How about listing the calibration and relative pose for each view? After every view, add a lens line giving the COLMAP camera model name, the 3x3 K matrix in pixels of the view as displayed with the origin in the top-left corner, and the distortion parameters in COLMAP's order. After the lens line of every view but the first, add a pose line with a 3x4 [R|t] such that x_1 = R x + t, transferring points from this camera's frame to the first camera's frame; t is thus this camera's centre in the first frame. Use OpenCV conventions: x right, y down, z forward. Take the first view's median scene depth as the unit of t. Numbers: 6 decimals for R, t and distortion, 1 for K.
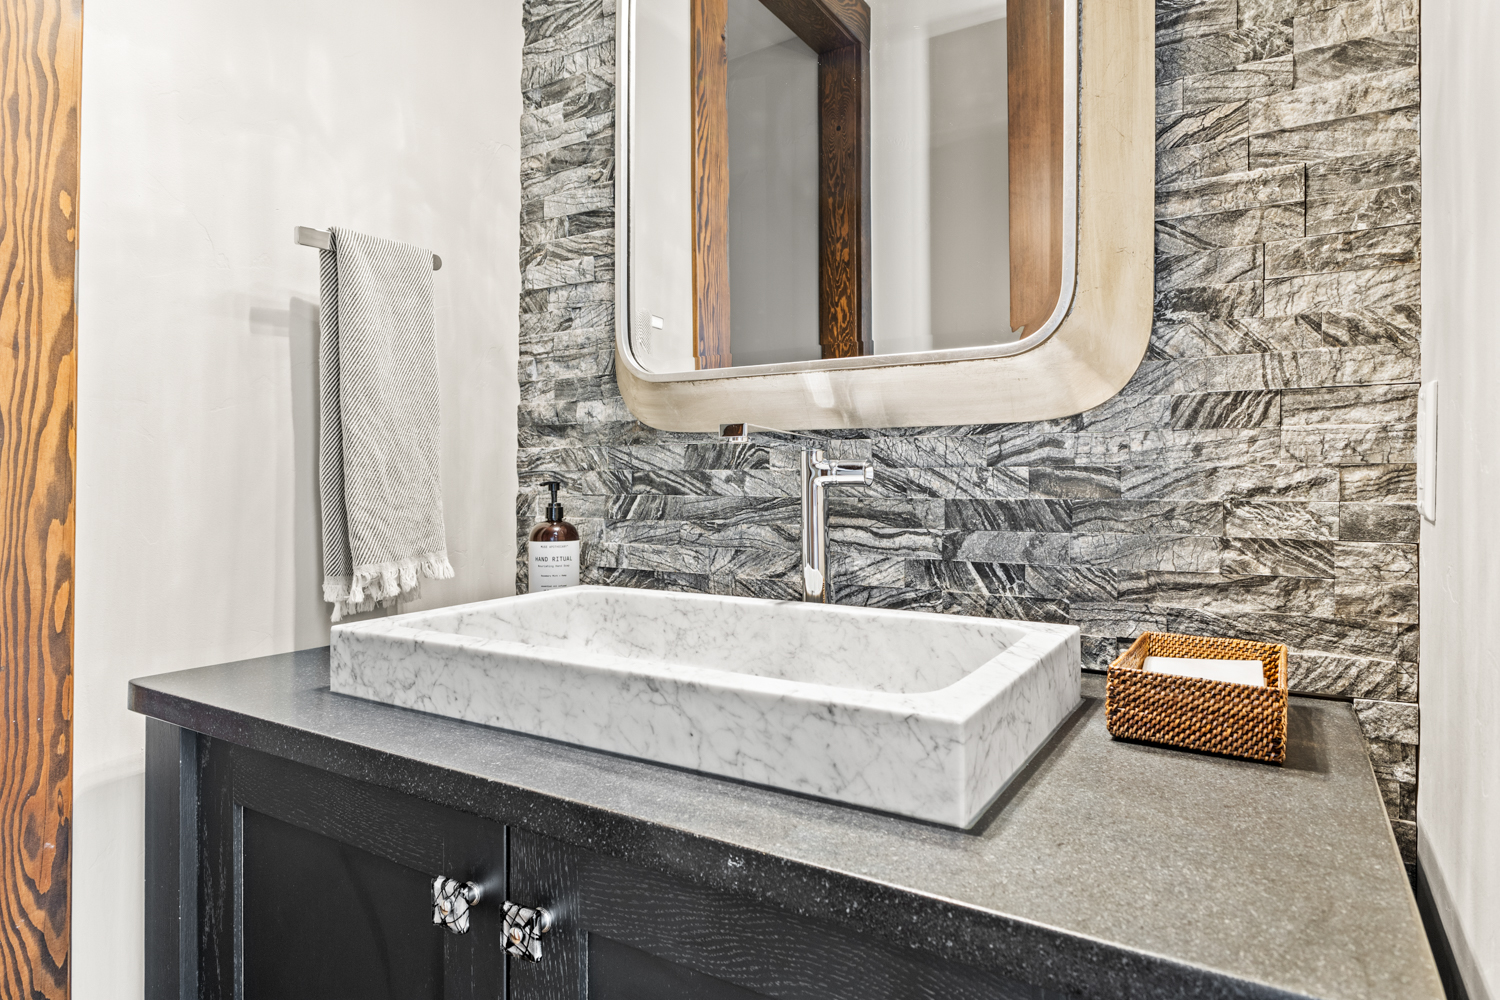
lens RADIAL K [[859.7, 0, 747.8], [0, 859.7, 491.5], [0, 0, 1]] dist [-0.006200, -0.000679]
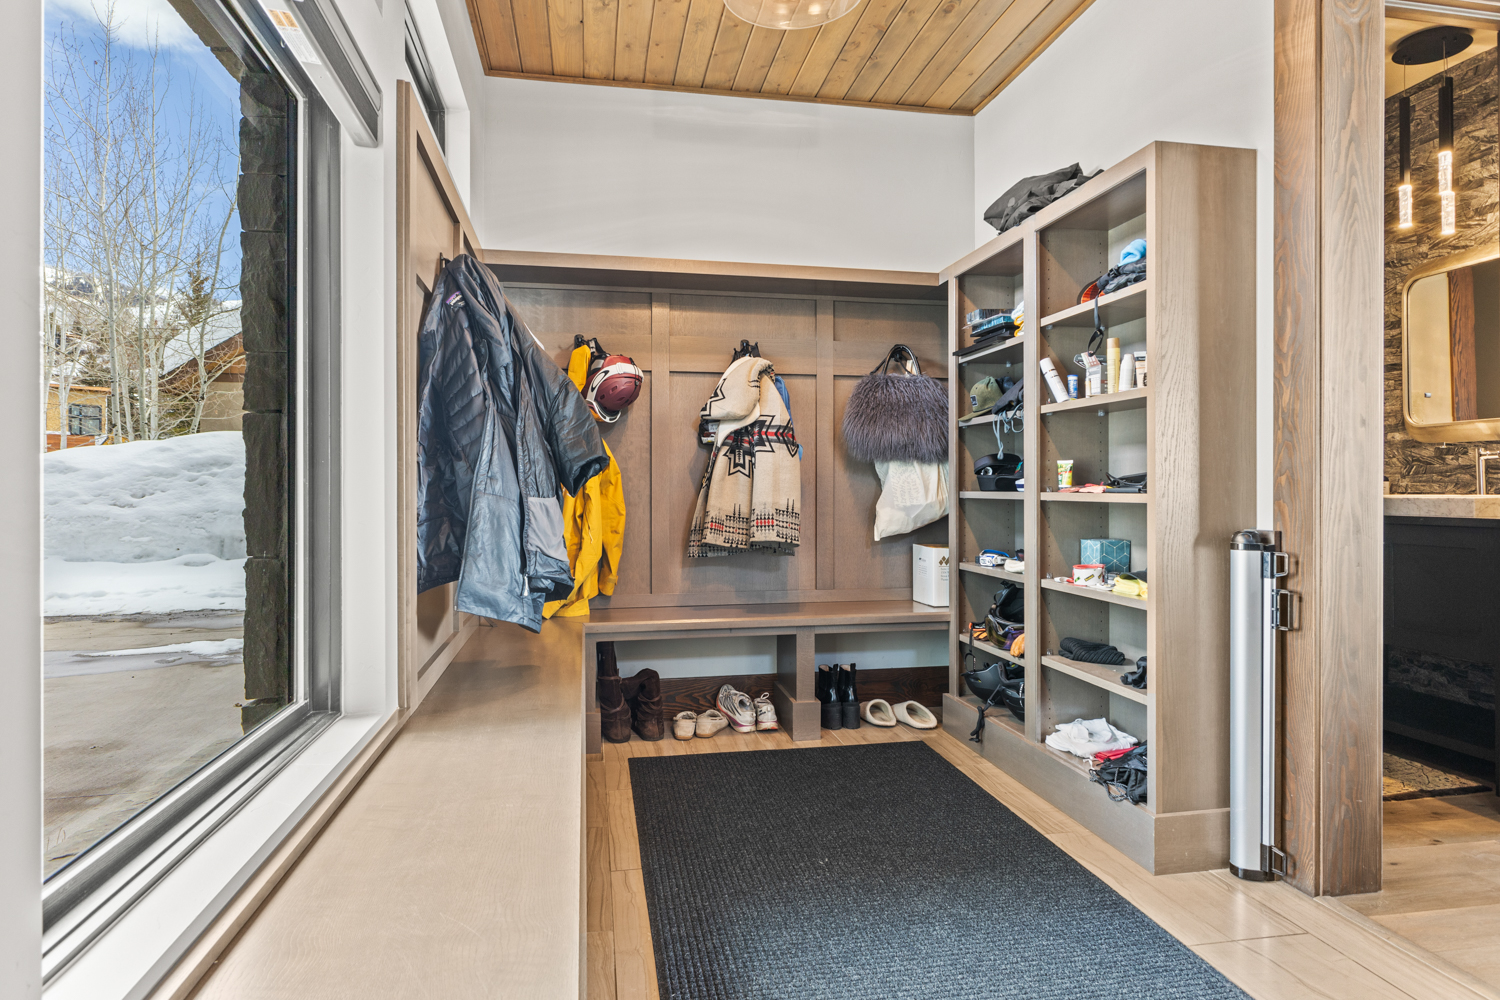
lens RADIAL K [[859.7, 0, 747.2], [0, 859.7, 484.7], [0, 0, 1]] dist [-0.006200, -0.000679]
pose [[0.670242, -0.012898, -0.742030, 0.482897], [0.008124, 0.999917, -0.010042, 0.075179], [0.742098, 0.000703, 0.670291, -2.478415]]
